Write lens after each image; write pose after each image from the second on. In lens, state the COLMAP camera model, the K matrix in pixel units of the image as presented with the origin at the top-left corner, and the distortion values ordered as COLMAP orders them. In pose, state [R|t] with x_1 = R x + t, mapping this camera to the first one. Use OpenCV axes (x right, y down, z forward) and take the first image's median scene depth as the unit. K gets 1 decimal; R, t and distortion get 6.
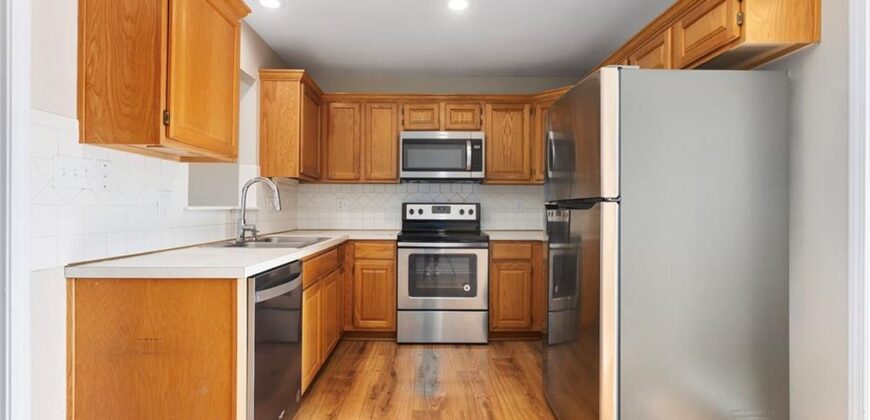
lens RADIAL K [[418.4, 0, 431.2], [0, 418.4, 196.0], [0, 0, 1]] dist [0.001045, 0.000784]
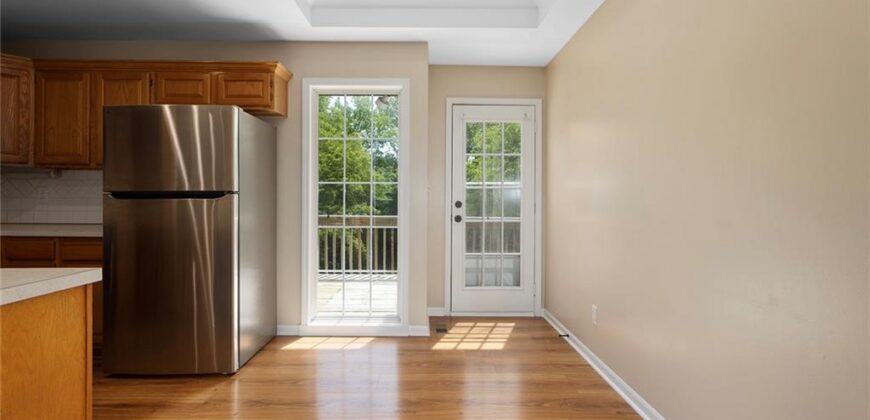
lens RADIAL K [[418.4, 0, 431.2], [0, 418.4, 196.0], [0, 0, 1]] dist [0.001045, 0.000784]
pose [[0.005077, 0.002739, 0.999983, -1.099063], [-0.015394, 0.999878, -0.002660, 0.014601], [-0.999869, -0.015380, 0.005118, 0.268158]]
